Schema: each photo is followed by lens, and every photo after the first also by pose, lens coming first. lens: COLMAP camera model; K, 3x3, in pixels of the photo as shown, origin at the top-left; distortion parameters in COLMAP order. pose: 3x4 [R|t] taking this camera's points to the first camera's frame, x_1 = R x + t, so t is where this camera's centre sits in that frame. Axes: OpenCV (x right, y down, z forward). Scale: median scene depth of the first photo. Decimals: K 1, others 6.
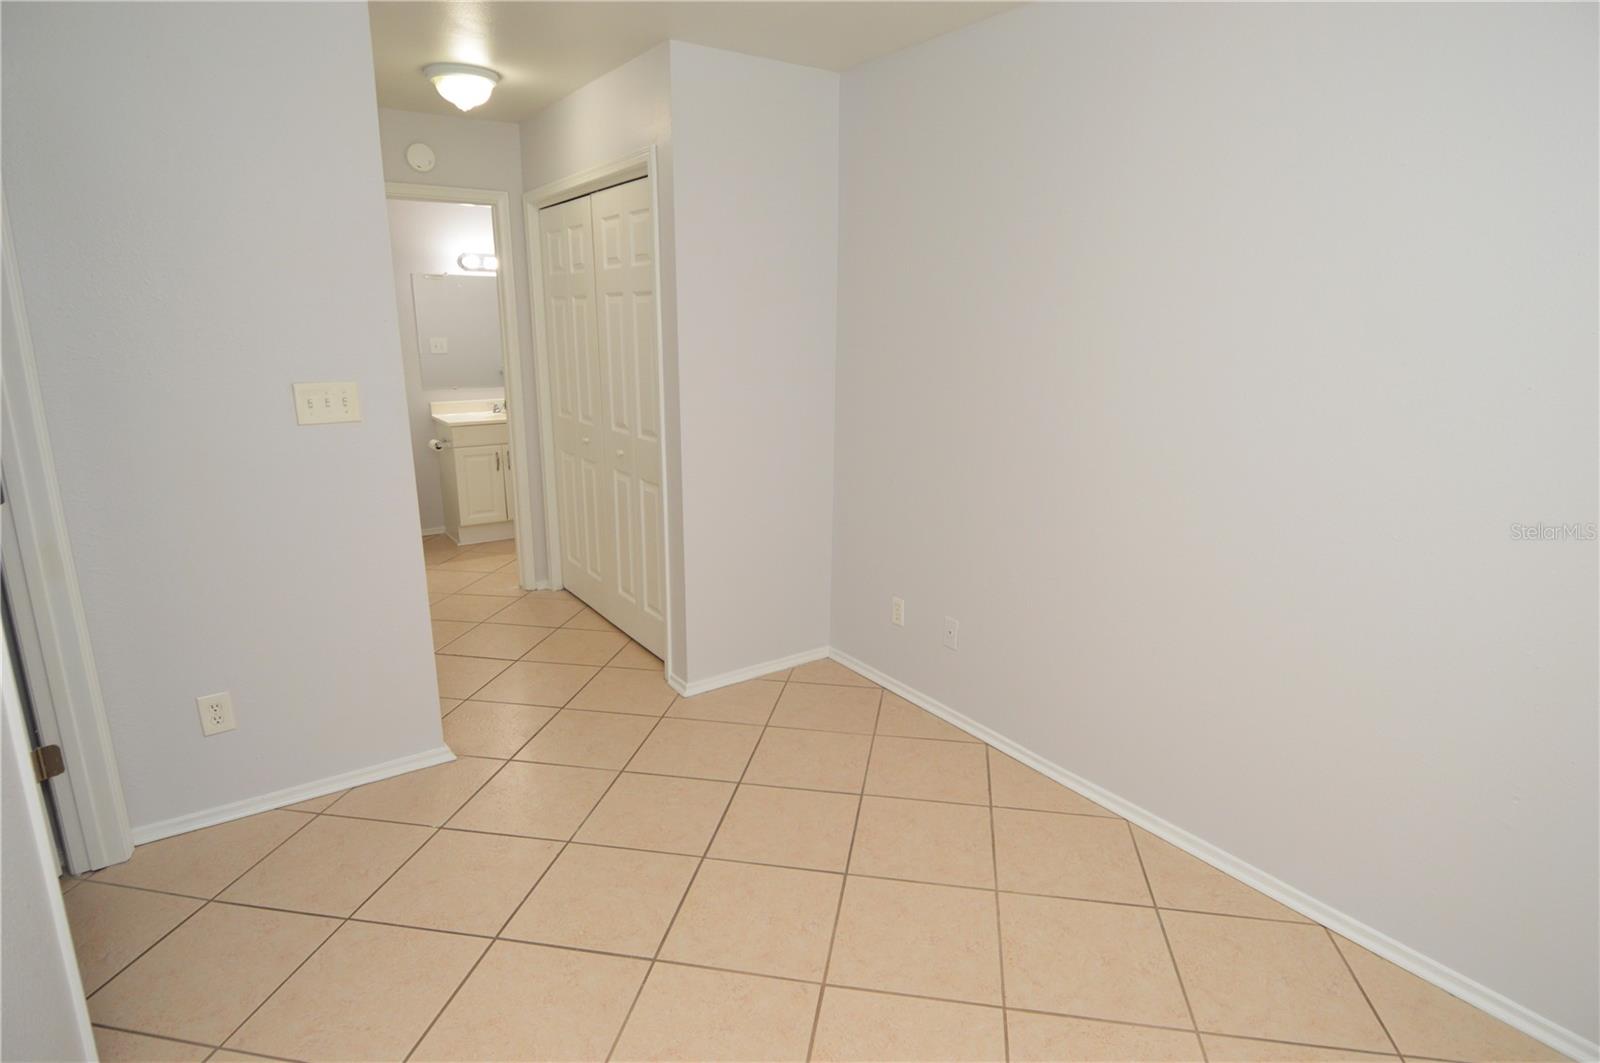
lens RADIAL K [[846.8, 0, 809.7], [0, 846.8, 524.1], [0, 0, 1]] dist [0.020909, -0.033423]
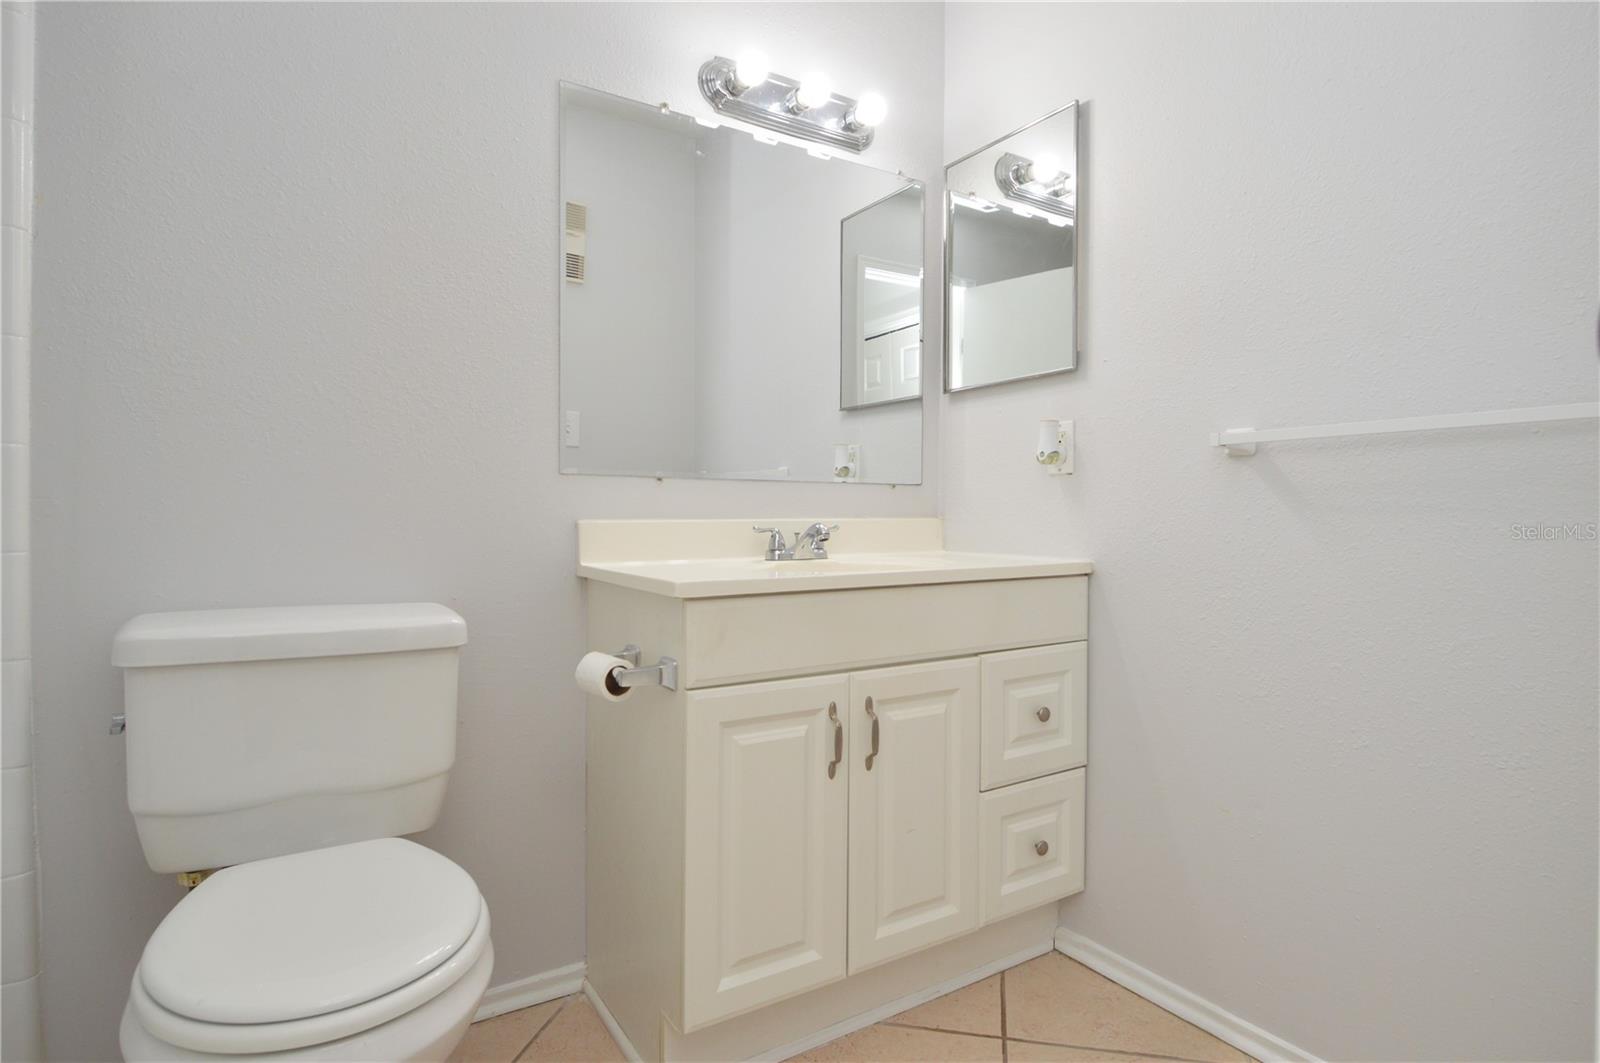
lens RADIAL K [[854.8, 0, 803.0], [0, 854.8, 520.7], [0, 0, 1]] dist [0.022962, -0.030565]
pose [[0.998947, -0.001948, -0.045835, -0.532784], [-0.008617, 0.973349, -0.229167, -0.115379], [0.045060, 0.229320, 0.972307, 1.076302]]
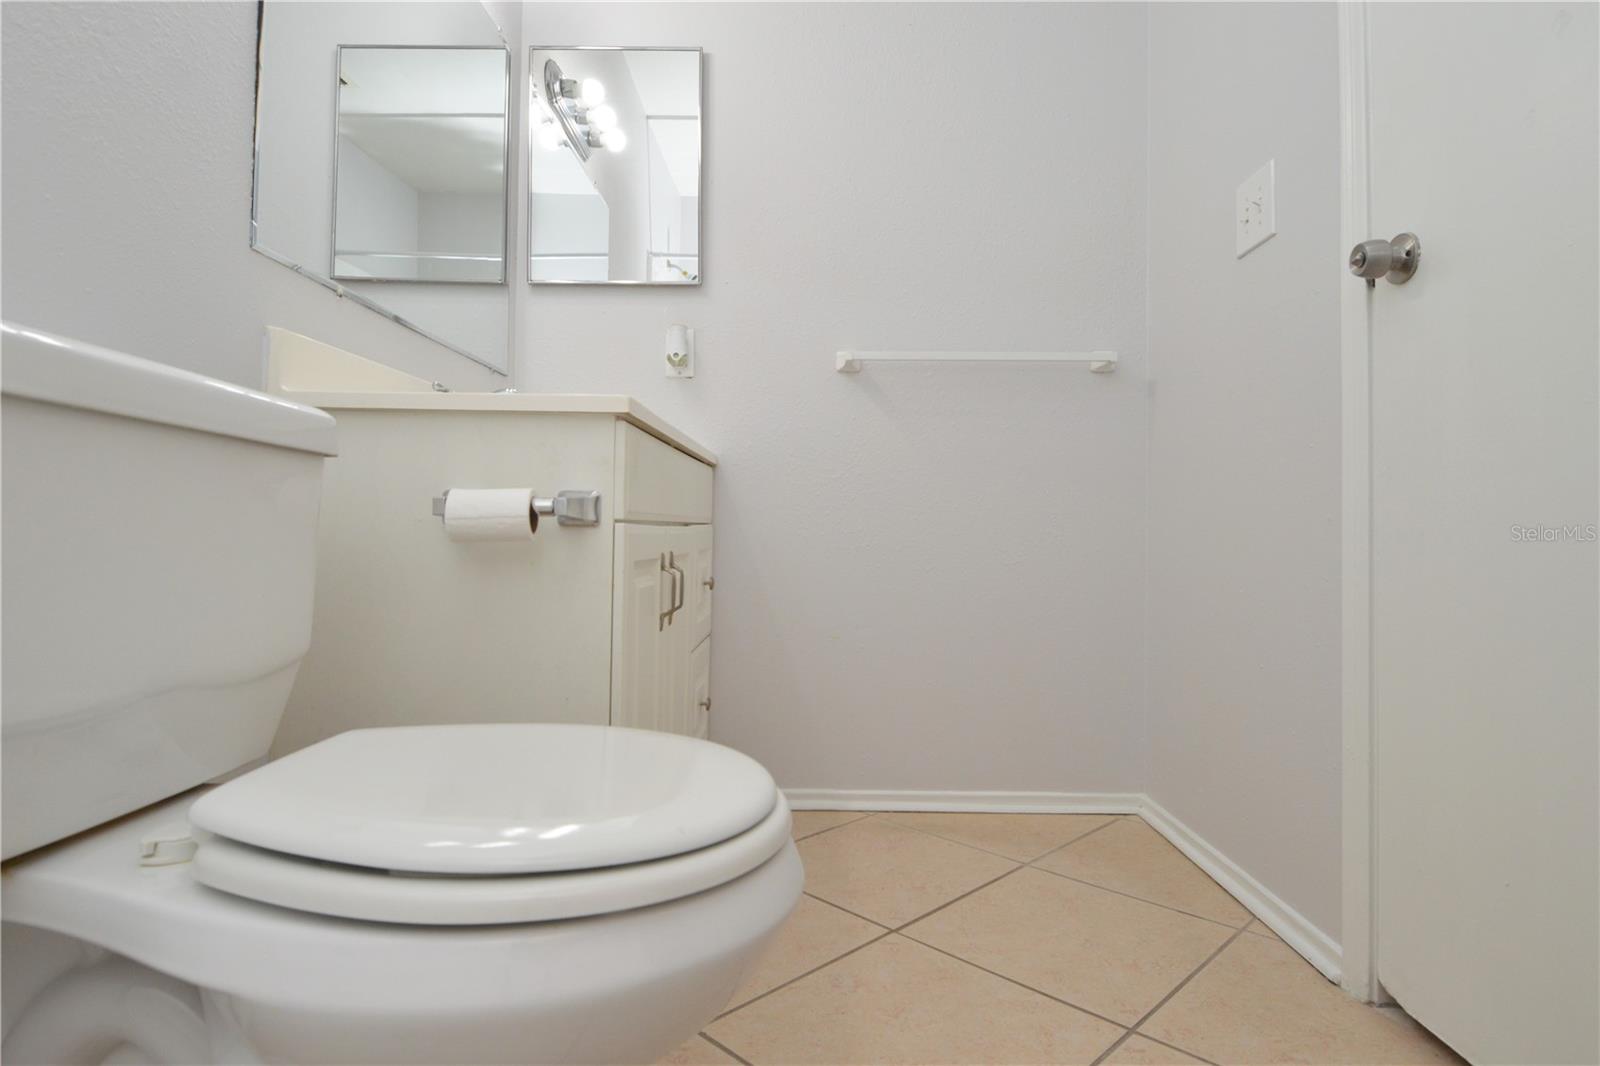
lens RADIAL K [[836.2, 0, 811.6], [0, 836.2, 532.4], [0, 0, 1]] dist [0.005028, -0.029170]
pose [[0.585130, 0.000338, 0.810939, -0.780406], [0.186689, 0.973084, -0.135111, -0.074308], [-0.789158, 0.230451, 0.569318, 1.206722]]
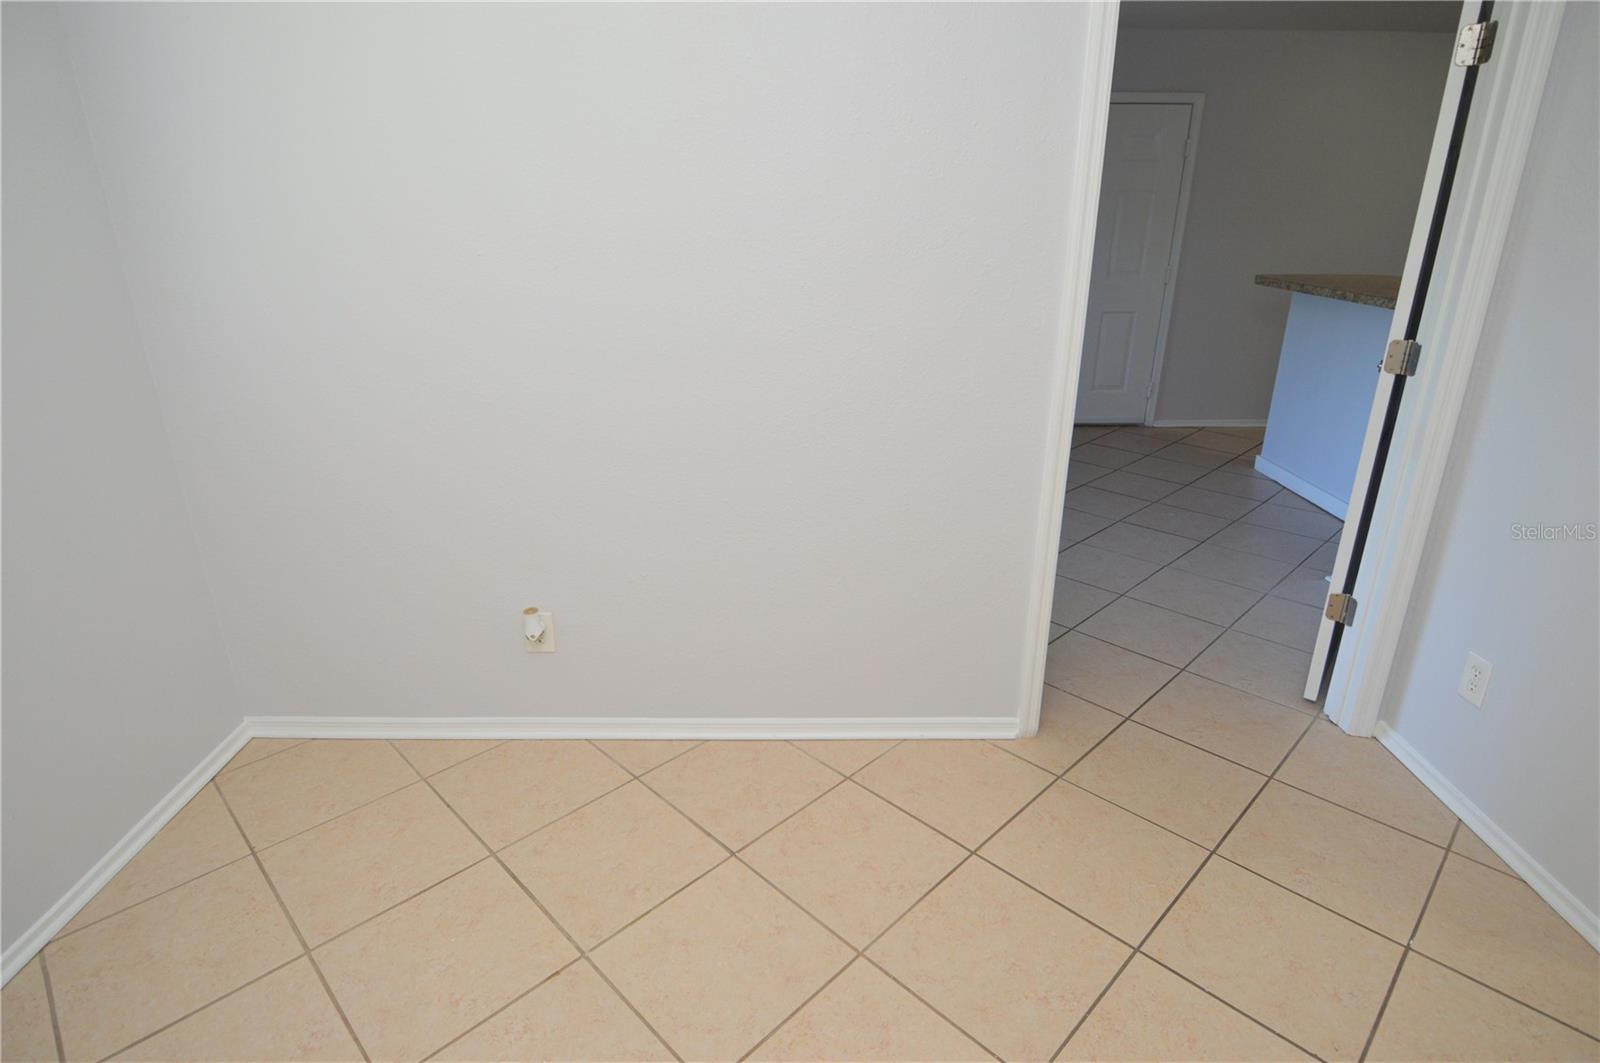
lens RADIAL K [[854.8, 0, 803.0], [0, 854.8, 520.7], [0, 0, 1]] dist [0.022962, -0.030565]
pose [[-0.576010, 0.282763, -0.766979, 0.193974], [-0.195219, 0.863534, 0.464972, -0.116824], [0.793790, 0.417557, -0.442204, 0.505071]]
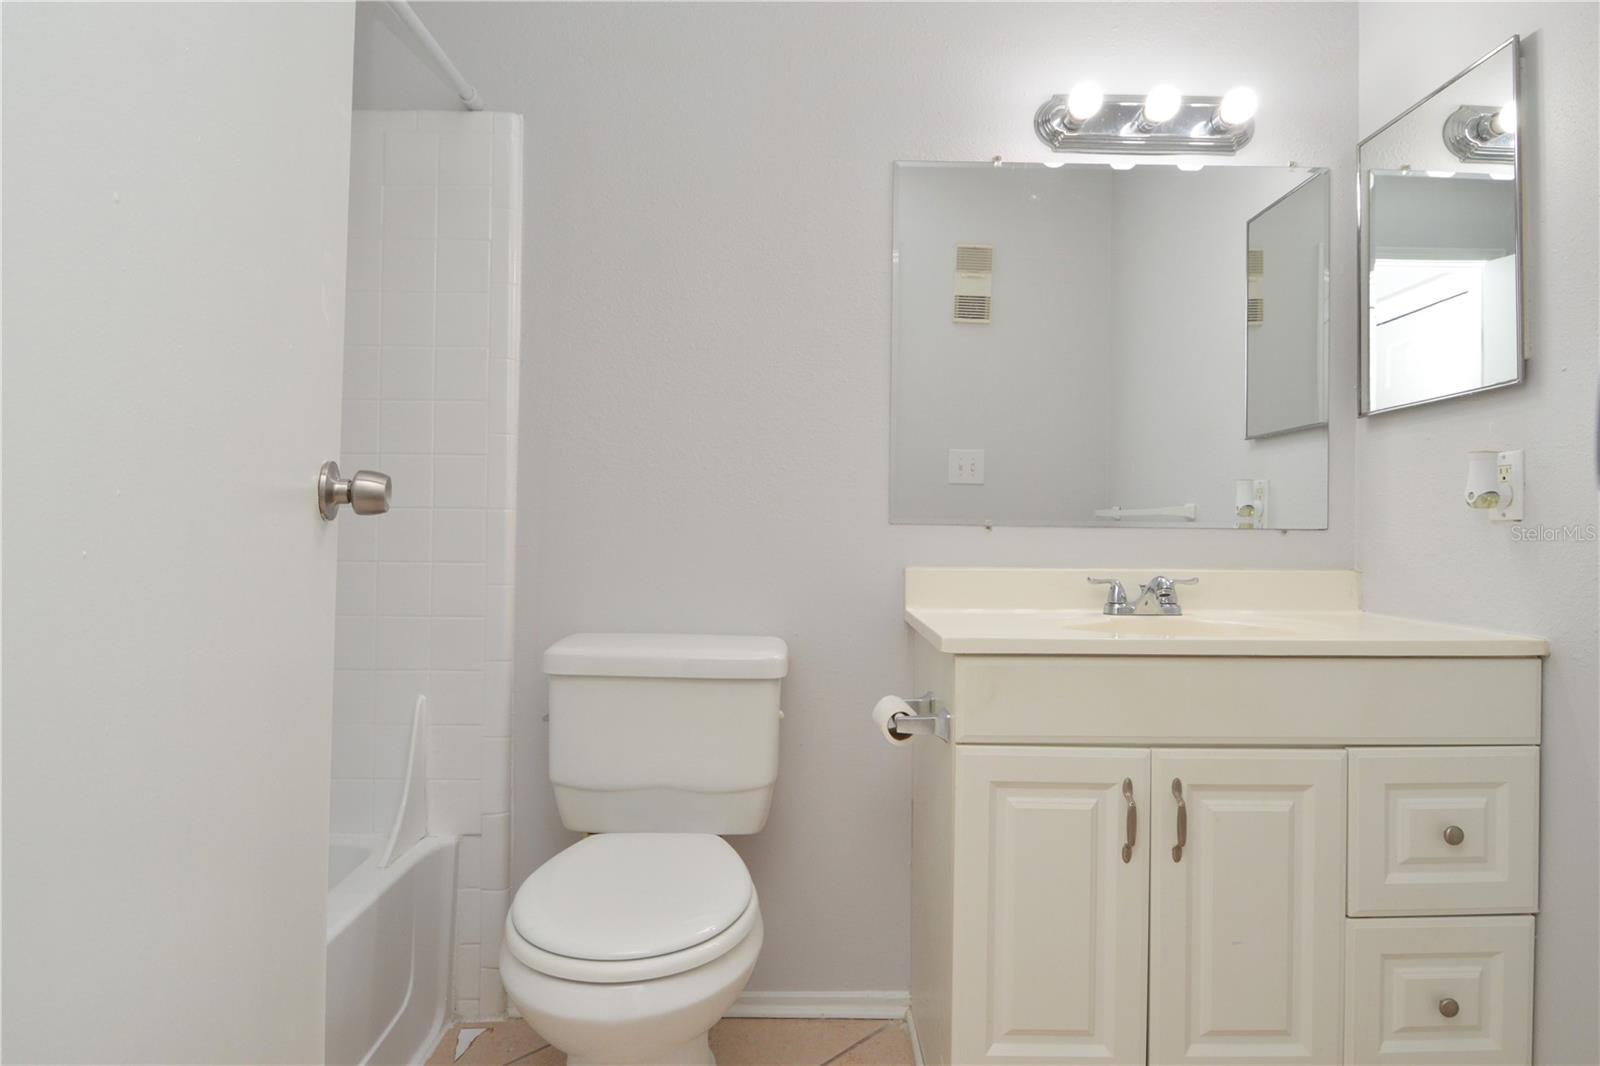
lens RADIAL K [[884.1, 0, 799.9], [0, 884.1, 517.7], [0, 0, 1]] dist [0.020524, -0.027442]
pose [[0.818925, -0.006909, -0.573859, -0.441053], [-0.141261, 0.966737, -0.213225, -0.130502], [0.556244, 0.255679, 0.790709, 1.078746]]
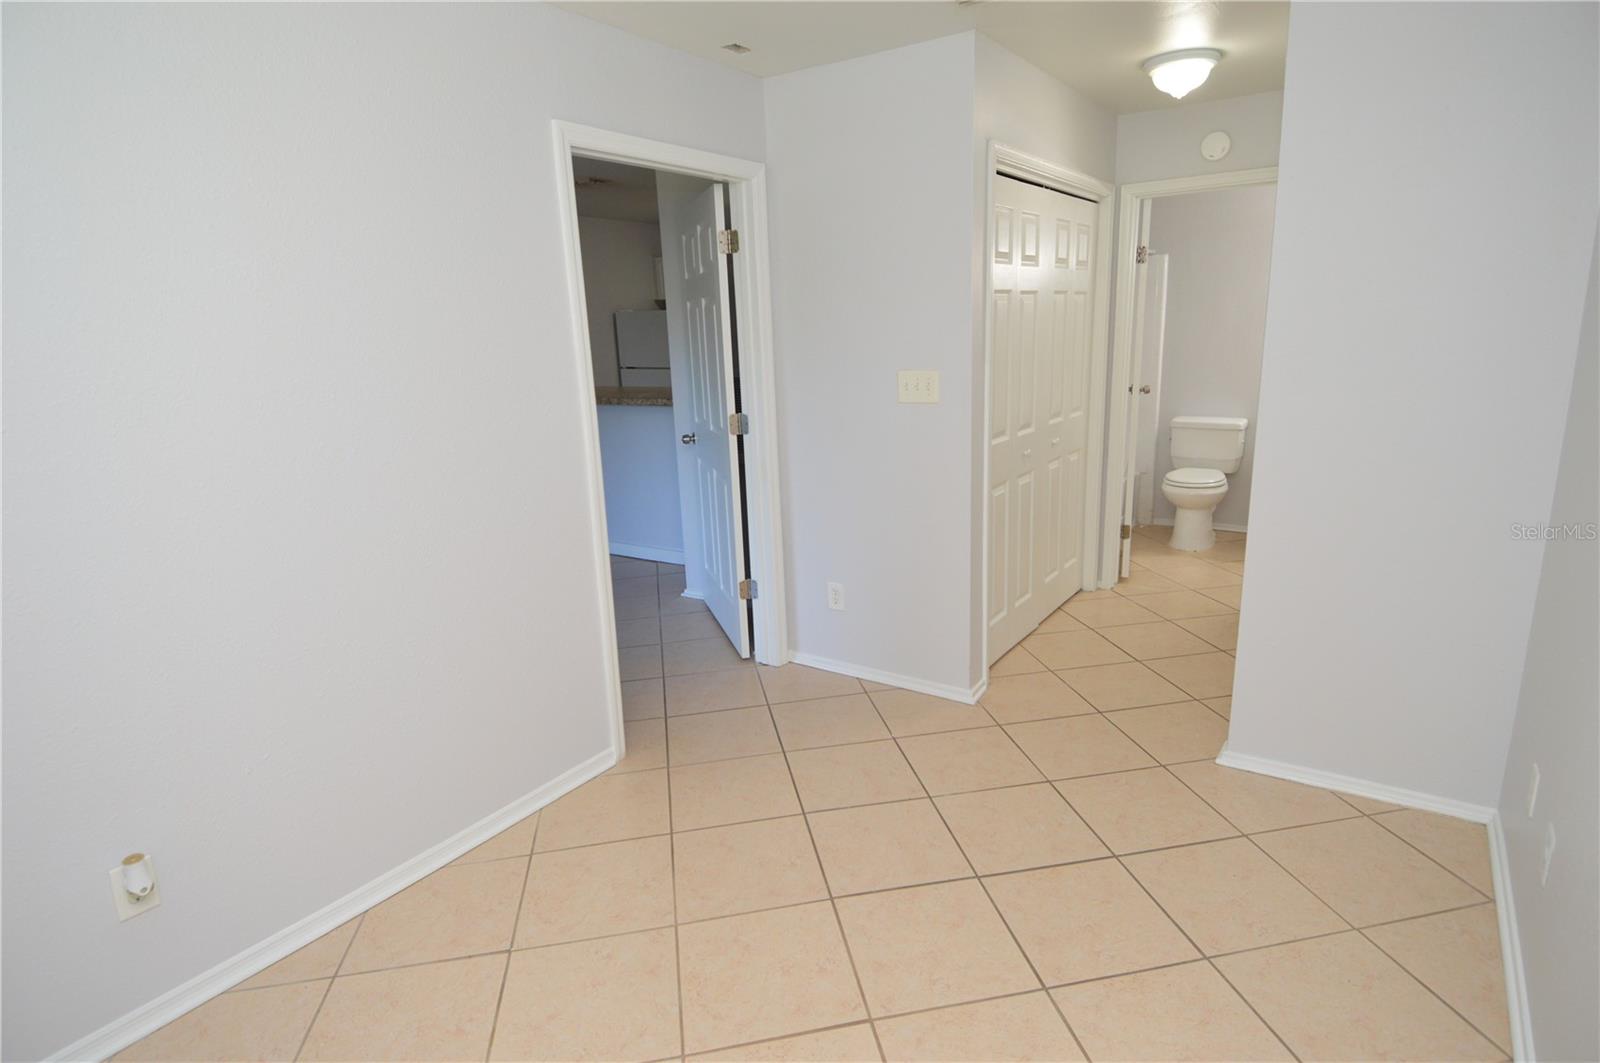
lens RADIAL K [[846.8, 0, 809.7], [0, 846.8, 524.1], [0, 0, 1]] dist [0.020909, -0.033423]
pose [[0.345387, 0.197542, -0.917434, 0.381827], [-0.182493, 0.973071, 0.140818, -0.060095], [0.920545, 0.118789, 0.372136, 0.262844]]
